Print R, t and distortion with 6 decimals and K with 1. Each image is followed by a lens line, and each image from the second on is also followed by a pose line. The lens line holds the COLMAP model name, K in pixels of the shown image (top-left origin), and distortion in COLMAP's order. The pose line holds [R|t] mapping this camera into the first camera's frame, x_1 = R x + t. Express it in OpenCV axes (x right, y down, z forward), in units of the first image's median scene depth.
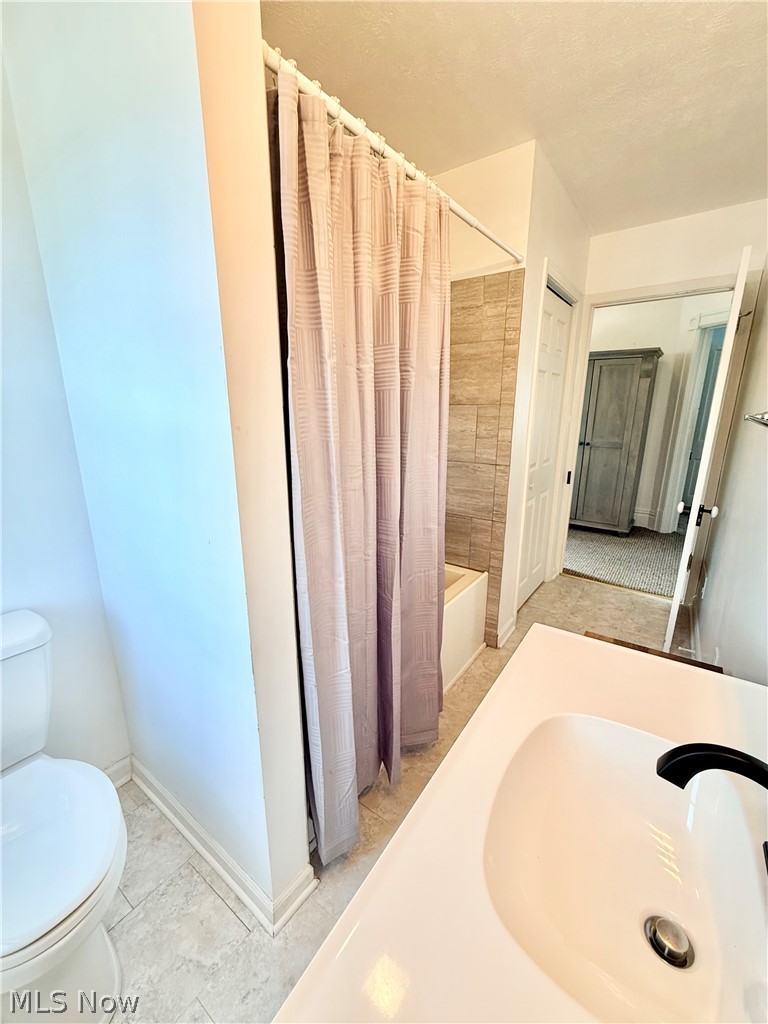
lens RADIAL K [[409.4, 0, 386.2], [0, 409.4, 512.7], [0, 0, 1]] dist [0.000071, -0.000216]
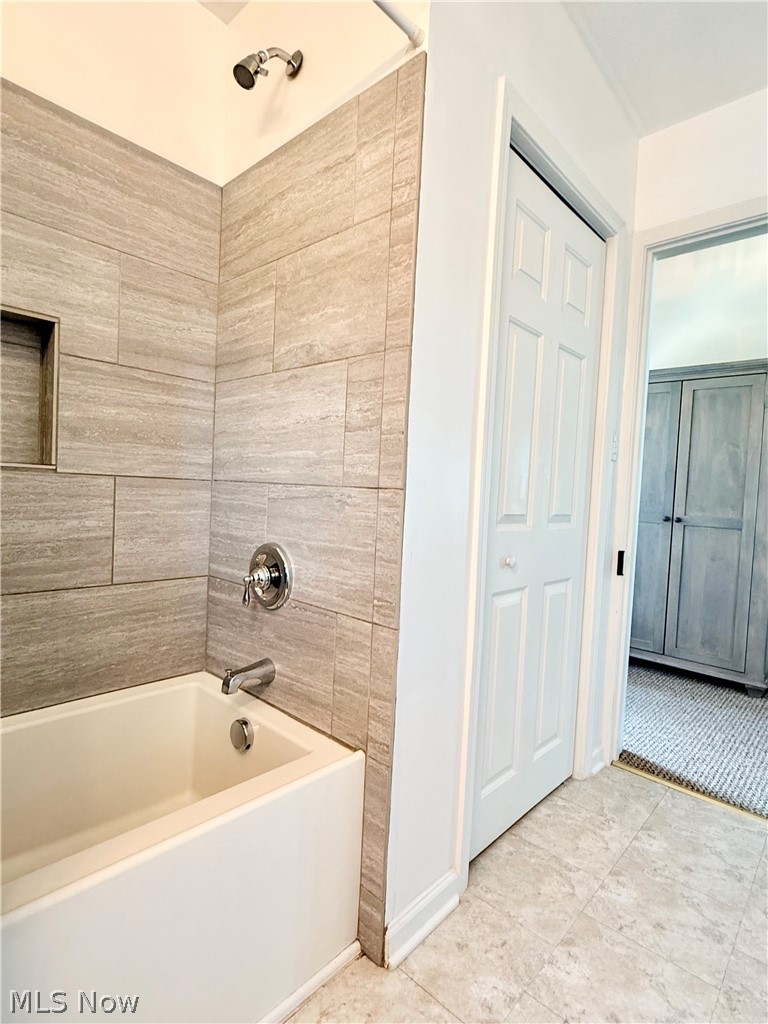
lens RADIAL K [[530.3, 0, 382.9], [0, 530.3, 513.6], [0, 0, 1]] dist [0.002131, -0.000354]
pose [[0.991517, 0.053298, -0.118545, 0.303547], [-0.077713, 0.974173, -0.212009, 0.023054], [0.104184, 0.219423, 0.970051, 0.419419]]
